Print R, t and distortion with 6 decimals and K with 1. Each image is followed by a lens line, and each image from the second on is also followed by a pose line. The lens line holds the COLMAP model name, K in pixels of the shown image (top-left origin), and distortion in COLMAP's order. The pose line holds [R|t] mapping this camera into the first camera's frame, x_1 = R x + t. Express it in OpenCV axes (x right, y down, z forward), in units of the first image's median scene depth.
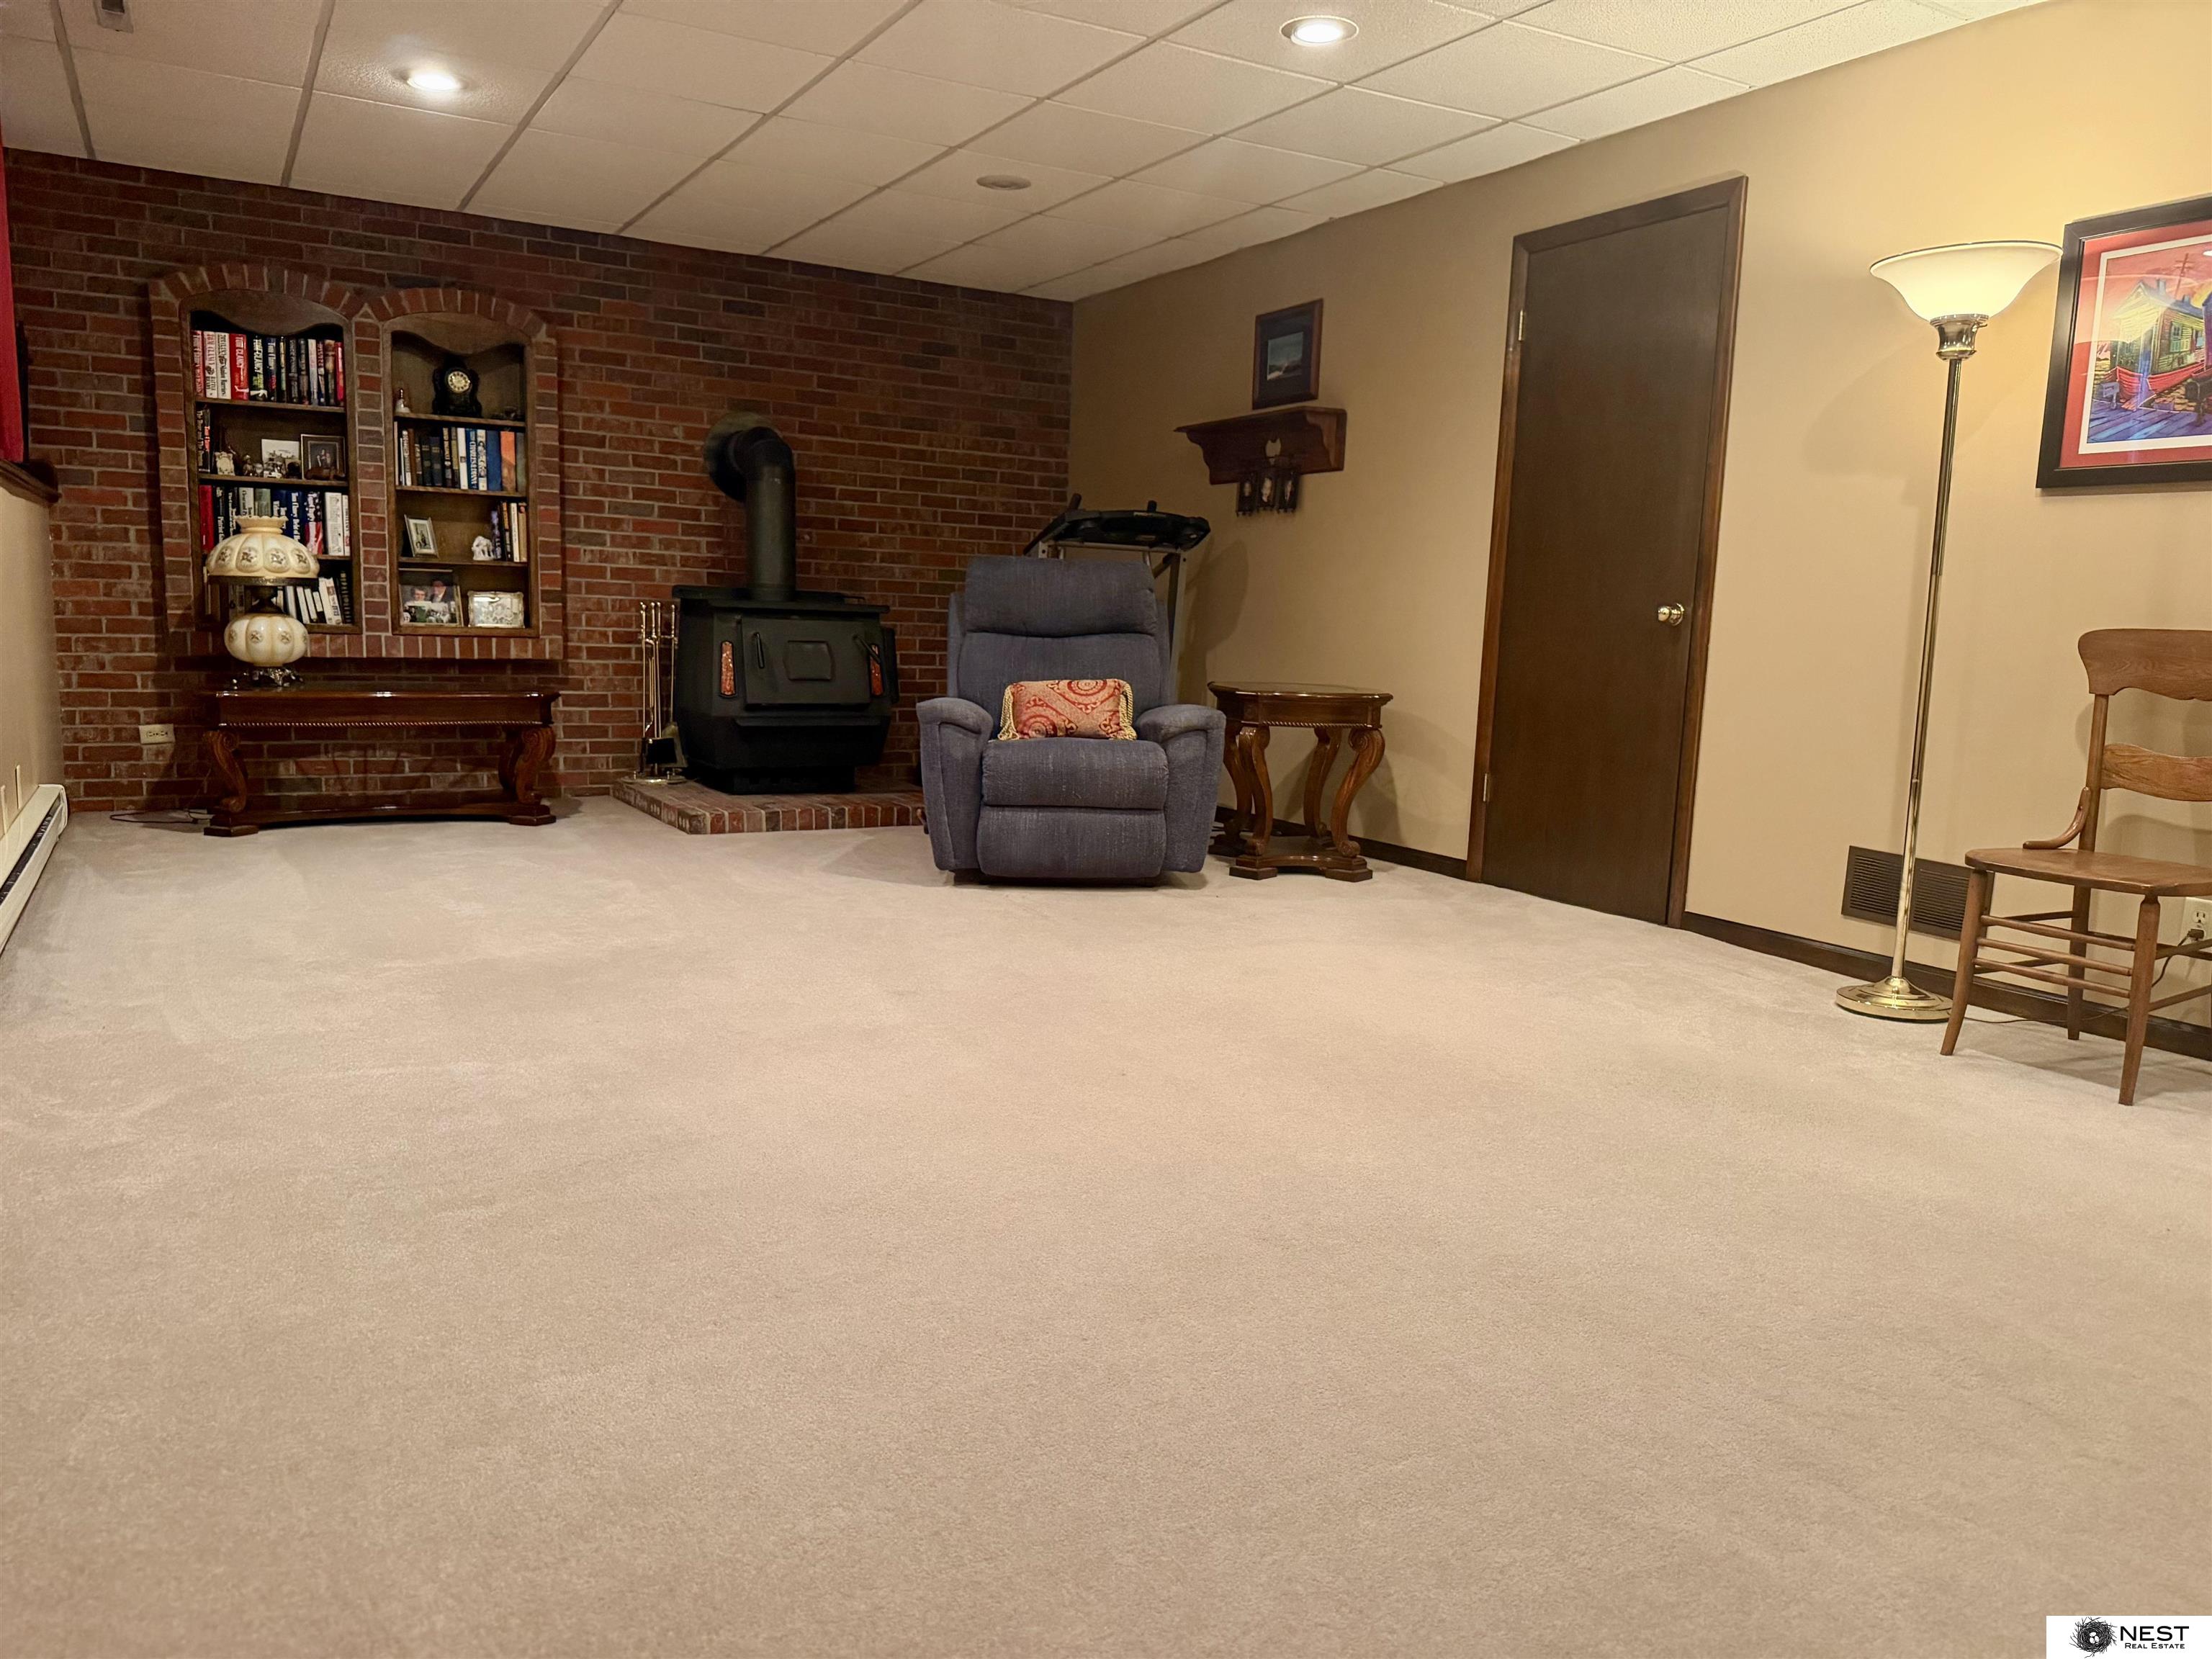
lens RADIAL K [[1567.3, 0, 1106.0], [0, 1567.3, 829.5], [0, 0, 1]] dist [0.052447, -0.093333]
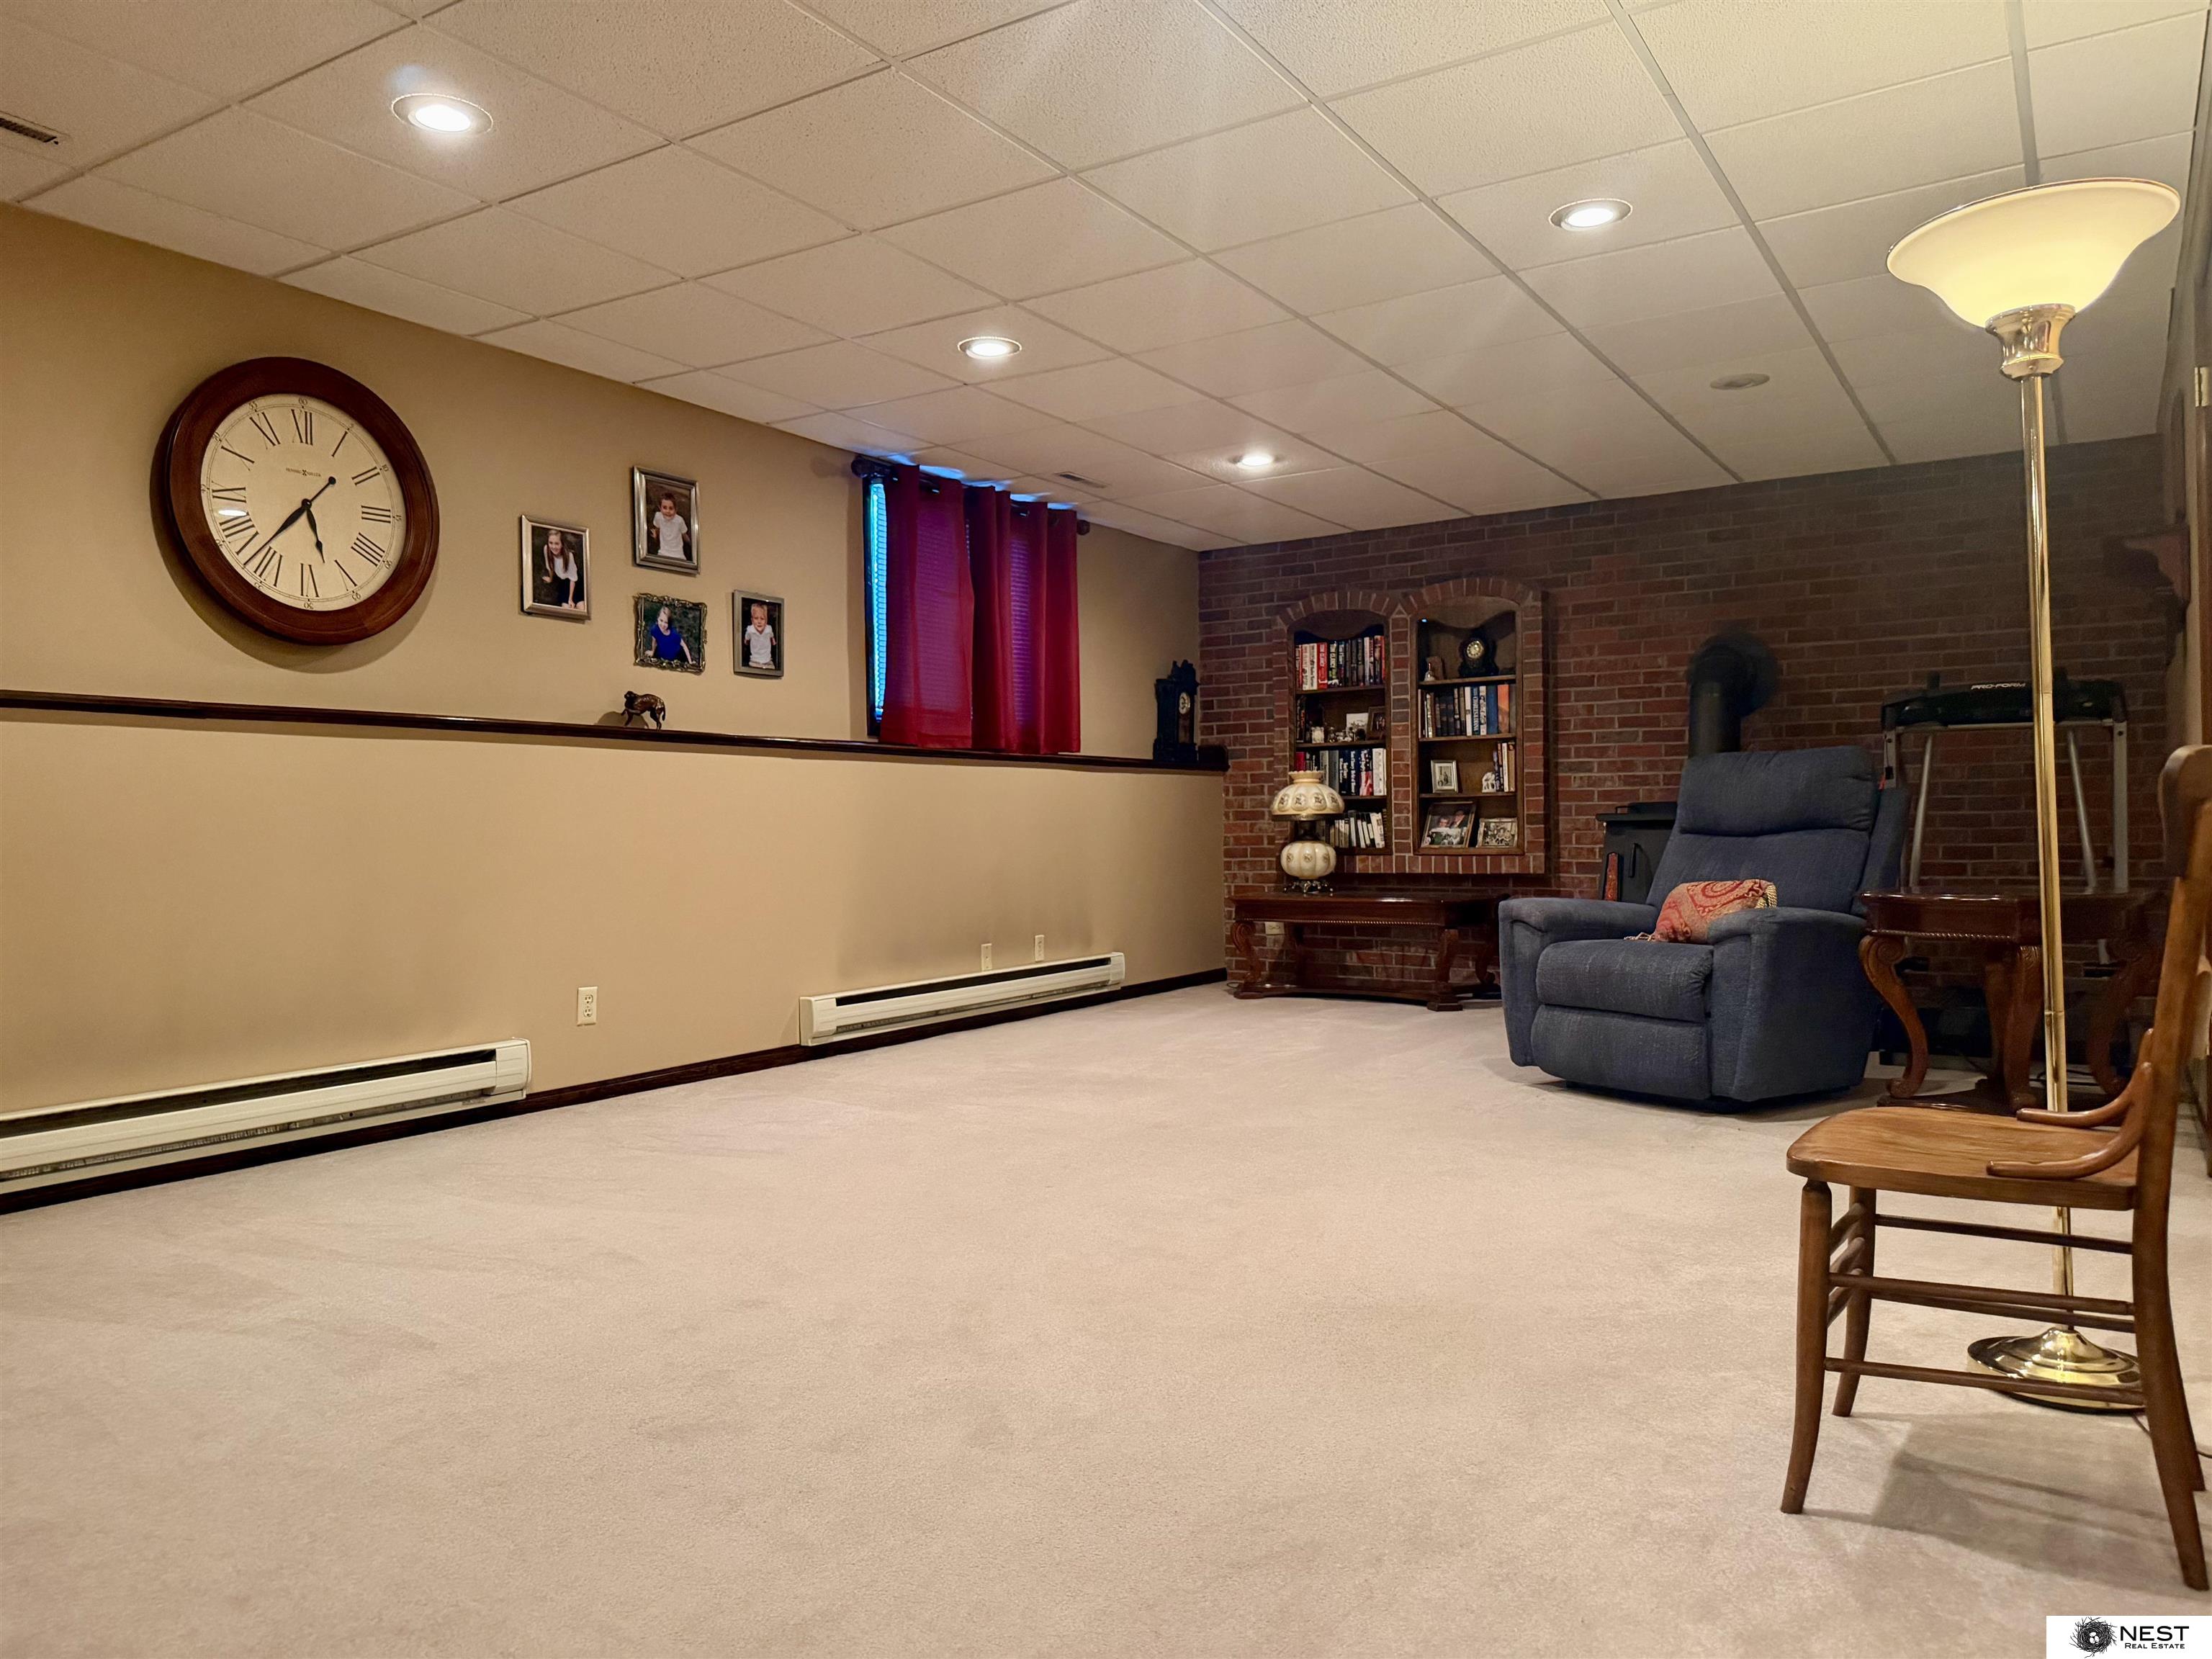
lens RADIAL K [[1492.9, 0, 1106.0], [0, 1492.9, 829.5], [0, 0, 1]] dist [0.031902, -0.000359]
pose [[0.452542, -0.039939, -0.890848, 0.489755], [-0.099740, 0.990461, -0.095072, -0.005450], [0.886148, 0.131877, 0.444242, 0.243925]]
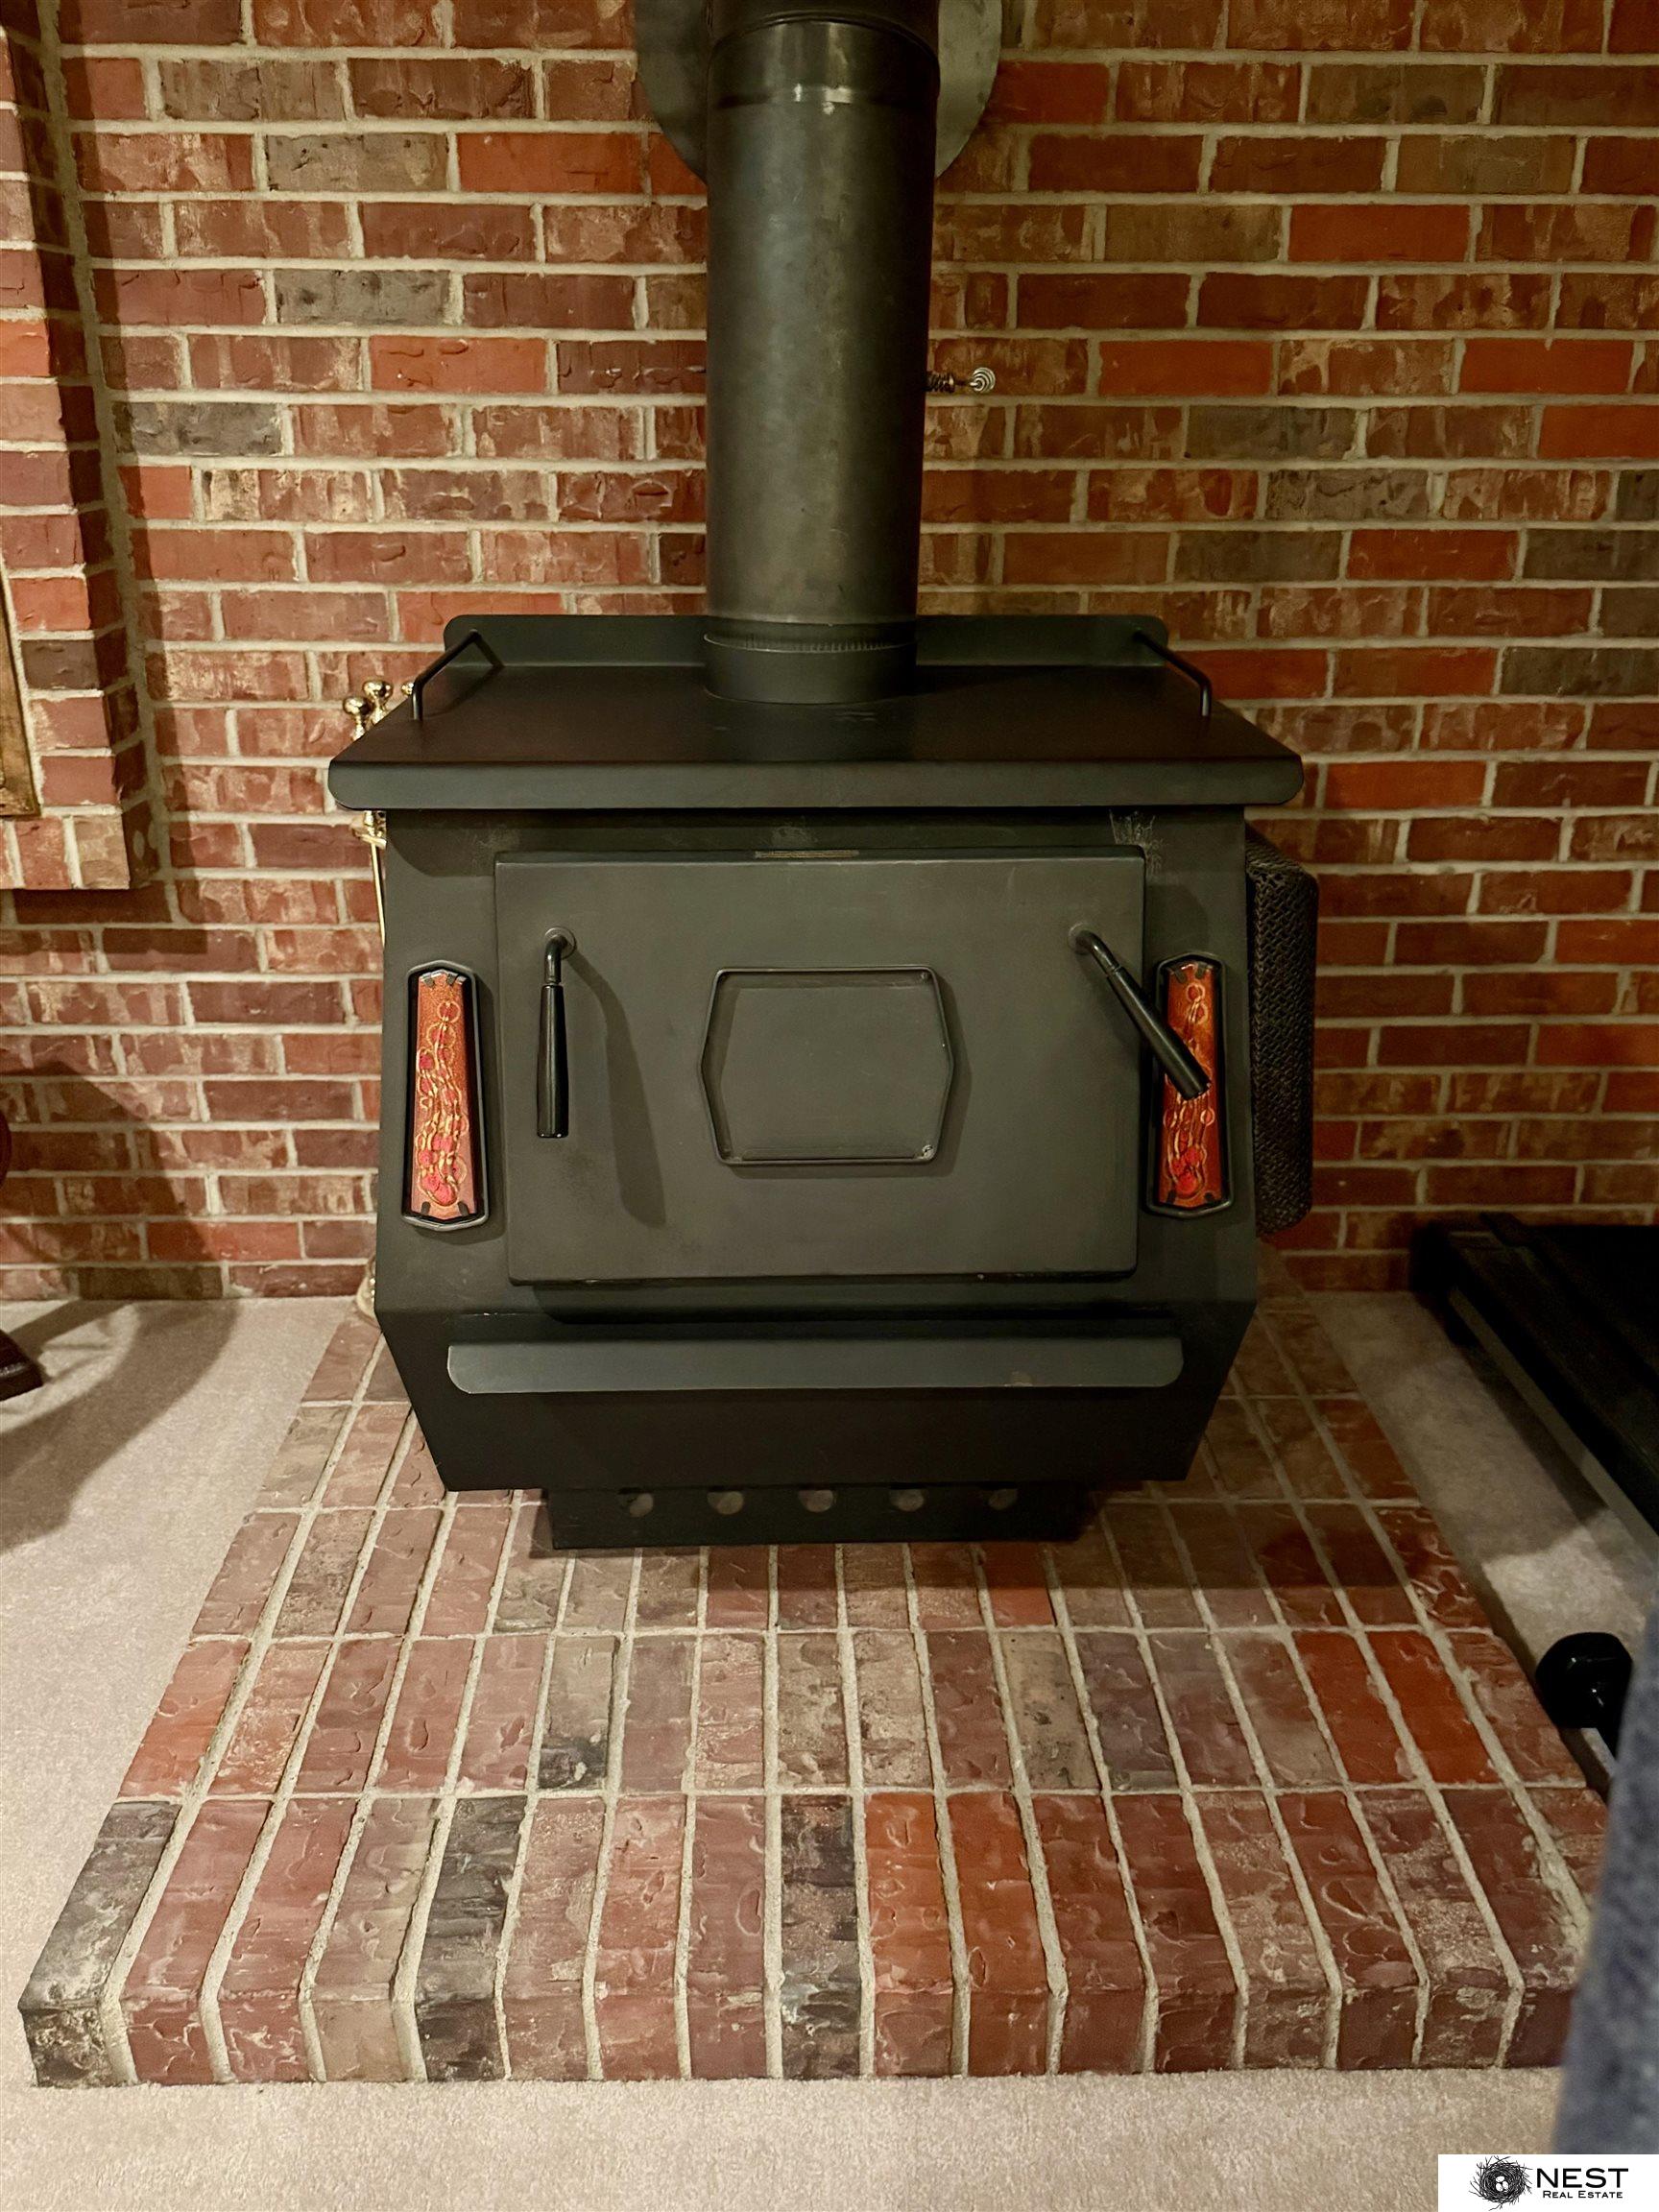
lens RADIAL K [[1773.8, 0, 799.7], [0, 1773.8, 1109.6], [0, 0, 1]] dist [0.004106, -0.004196]
pose [[0.870226, 0.143862, -0.471180, -0.086945], [-0.032355, 0.971038, 0.236723, -0.153404], [0.491590, -0.190757, 0.849677, 0.805467]]
